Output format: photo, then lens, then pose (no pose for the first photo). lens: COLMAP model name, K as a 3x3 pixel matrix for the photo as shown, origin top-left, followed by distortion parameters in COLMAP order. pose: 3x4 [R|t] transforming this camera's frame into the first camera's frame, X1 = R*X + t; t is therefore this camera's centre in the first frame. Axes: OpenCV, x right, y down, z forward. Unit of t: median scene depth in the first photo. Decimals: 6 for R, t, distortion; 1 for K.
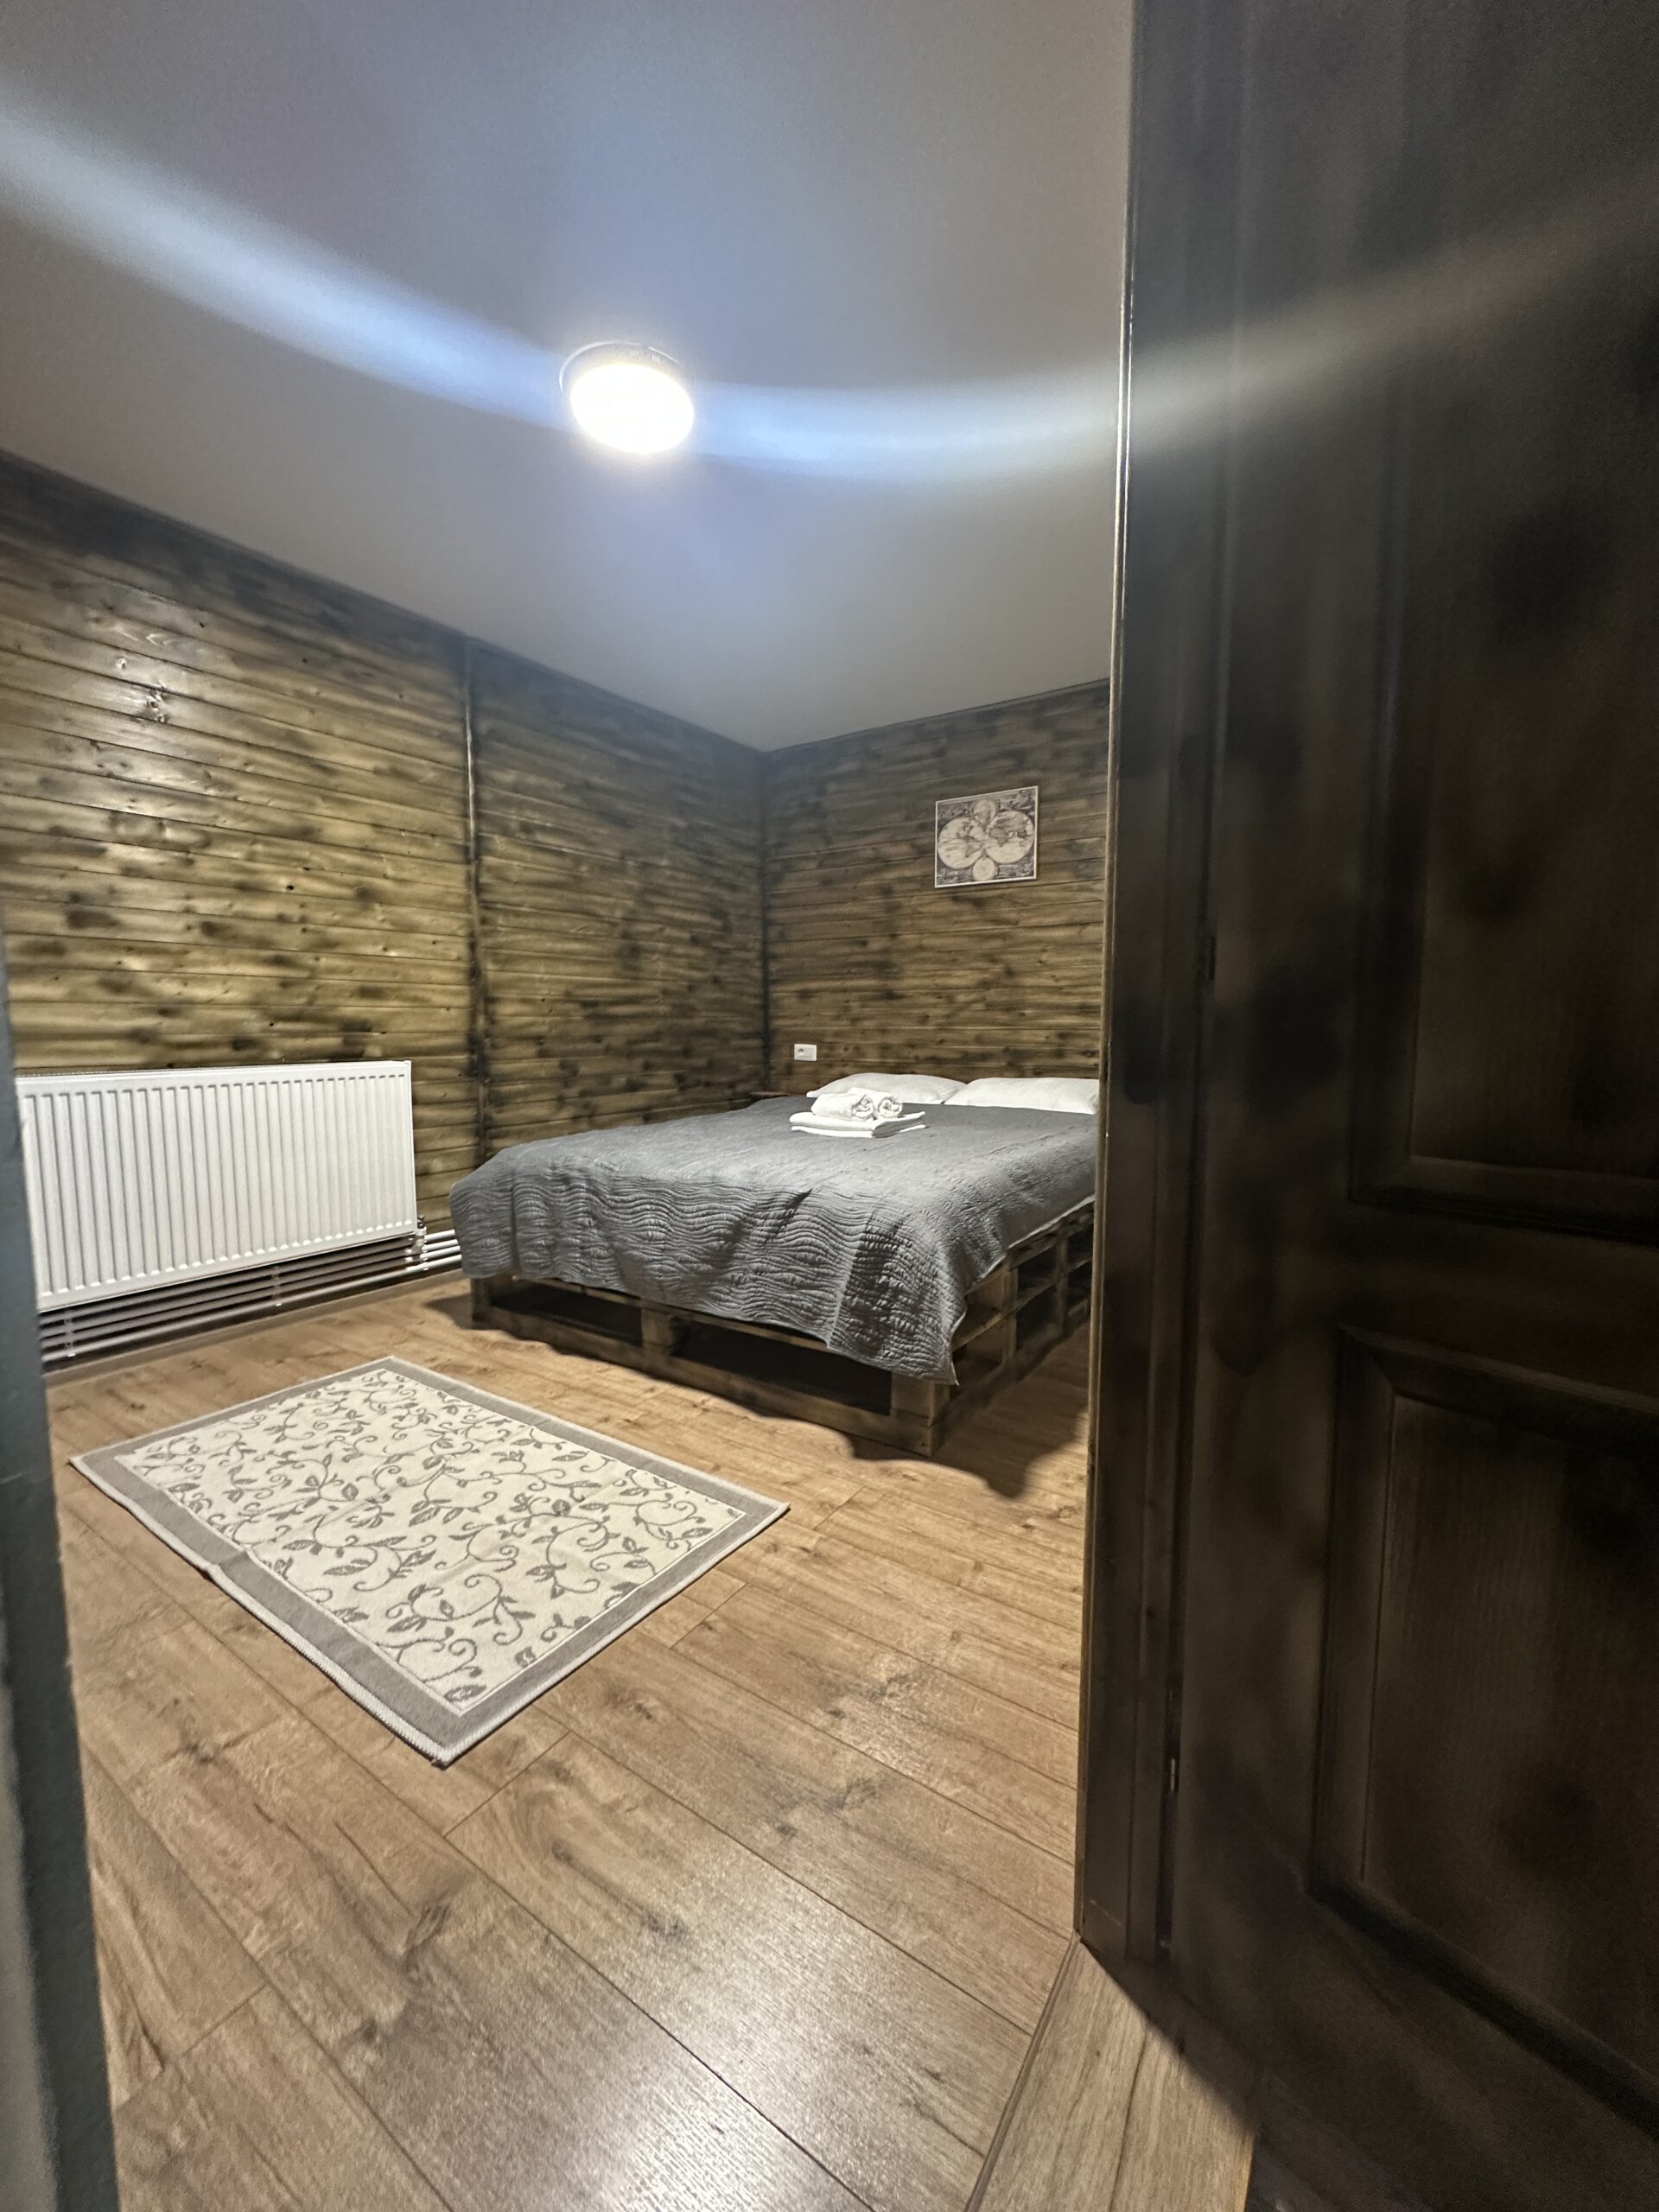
lens RADIAL K [[881.8, 0, 829.2], [0, 881.8, 1105.7], [0, 0, 1]] dist [-0.002138, 0.000586]
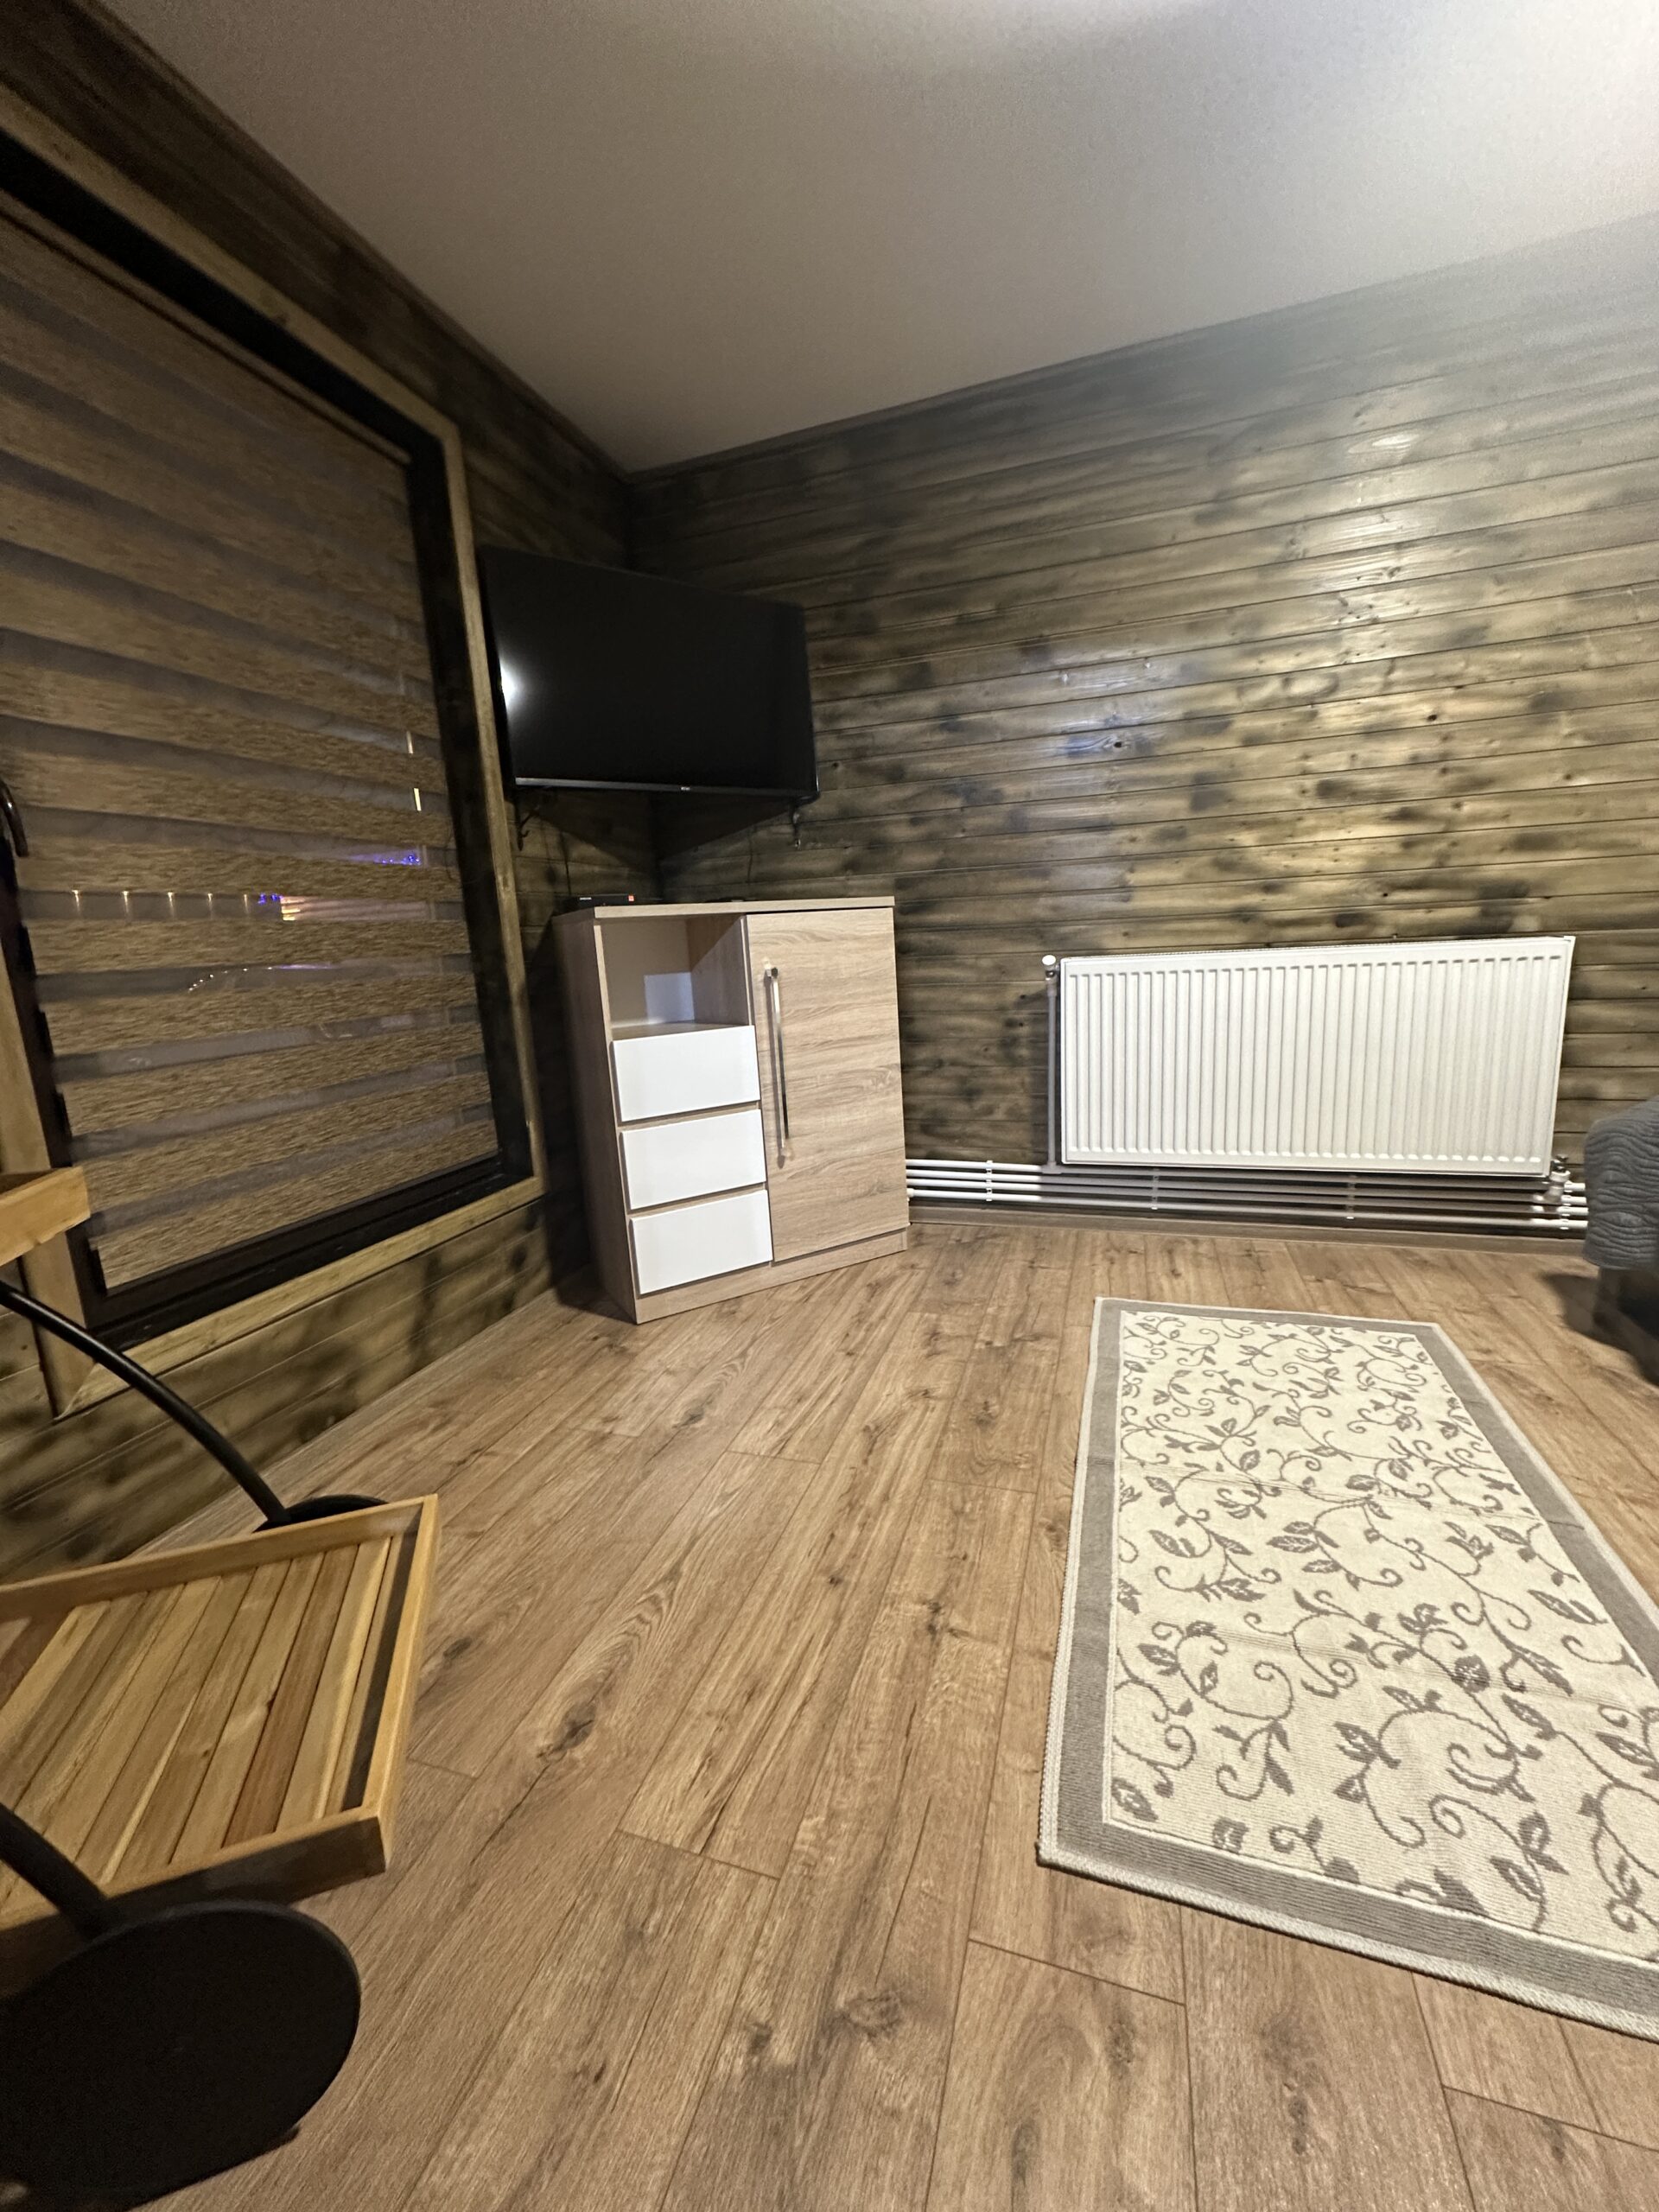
lens RADIAL K [[881.8, 0, 829.4], [0, 881.8, 1104.4], [0, 0, 1]] dist [-0.002138, 0.000586]
pose [[0.269693, 0.166967, -0.948360, 0.063858], [-0.039643, 0.985943, 0.162310, -0.011363], [0.962130, -0.006178, 0.272521, 0.287337]]
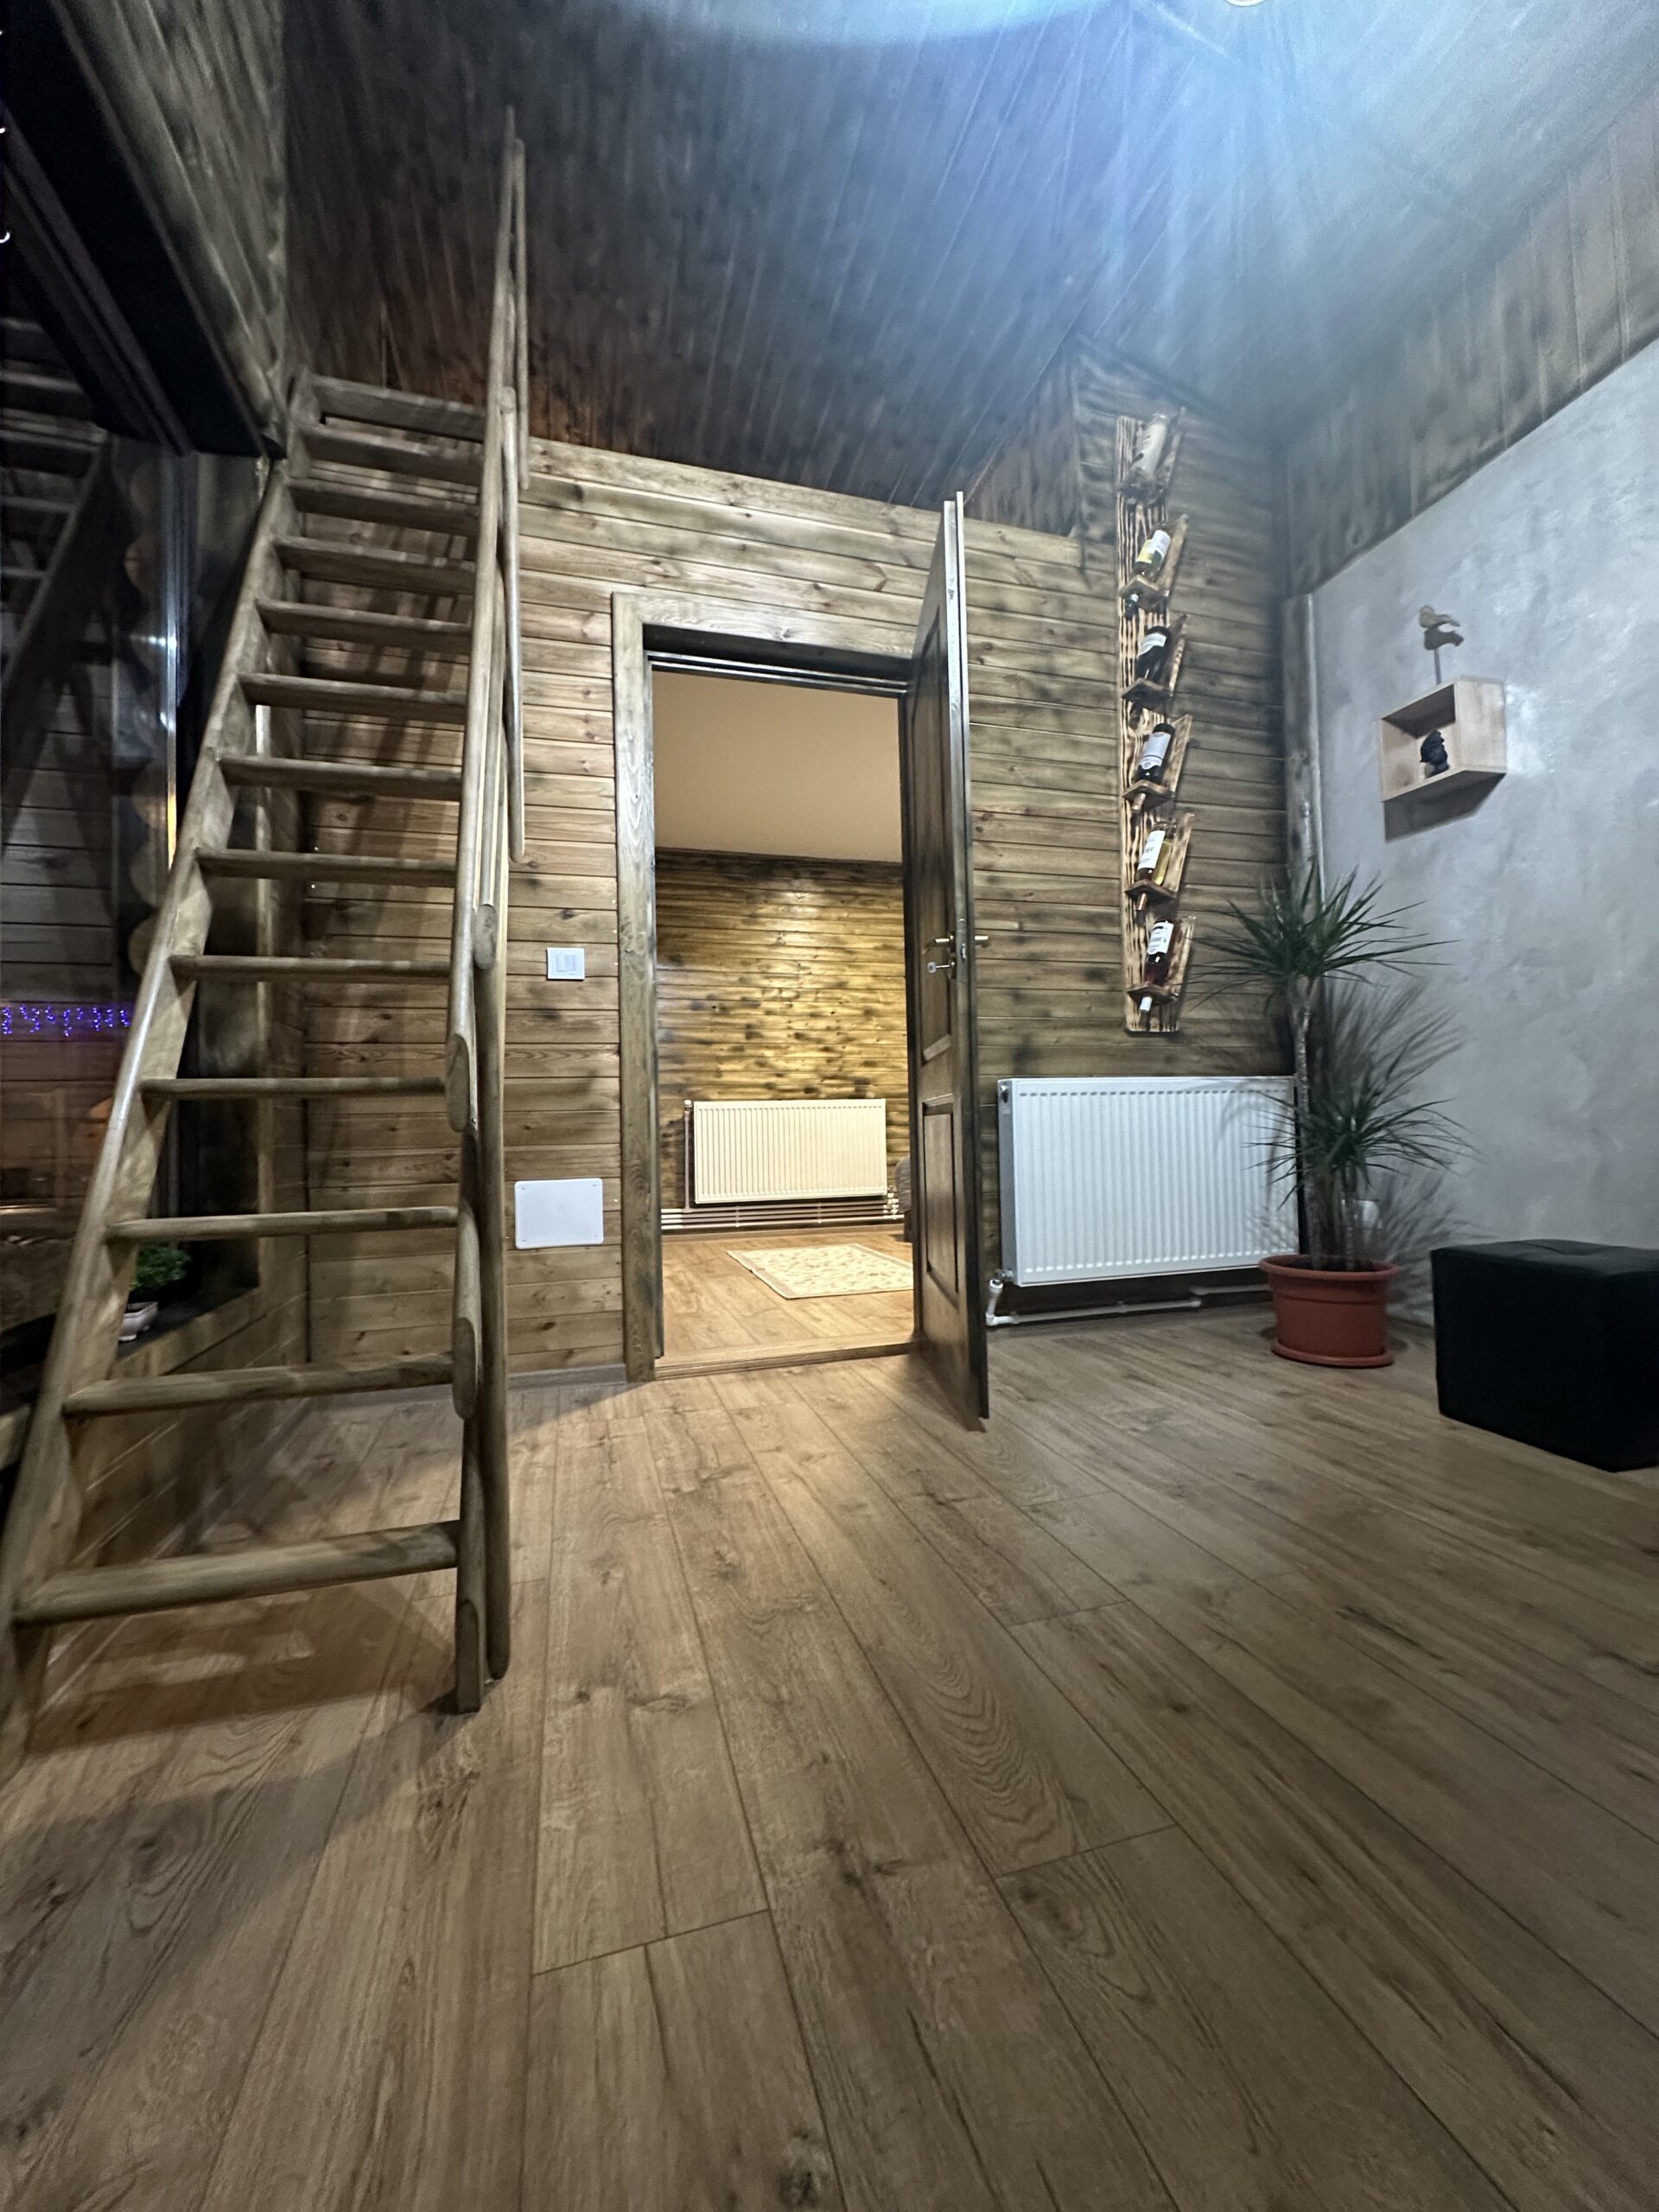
lens RADIAL K [[881.8, 0, 826.2], [0, 881.8, 1109.9], [0, 0, 1]] dist [-0.002138, 0.000586]
pose [[0.764769, -0.028531, -0.643672, 0.746585], [-0.042228, 0.994652, -0.094261, 0.182468], [0.642919, 0.099269, 0.759474, -0.576722]]
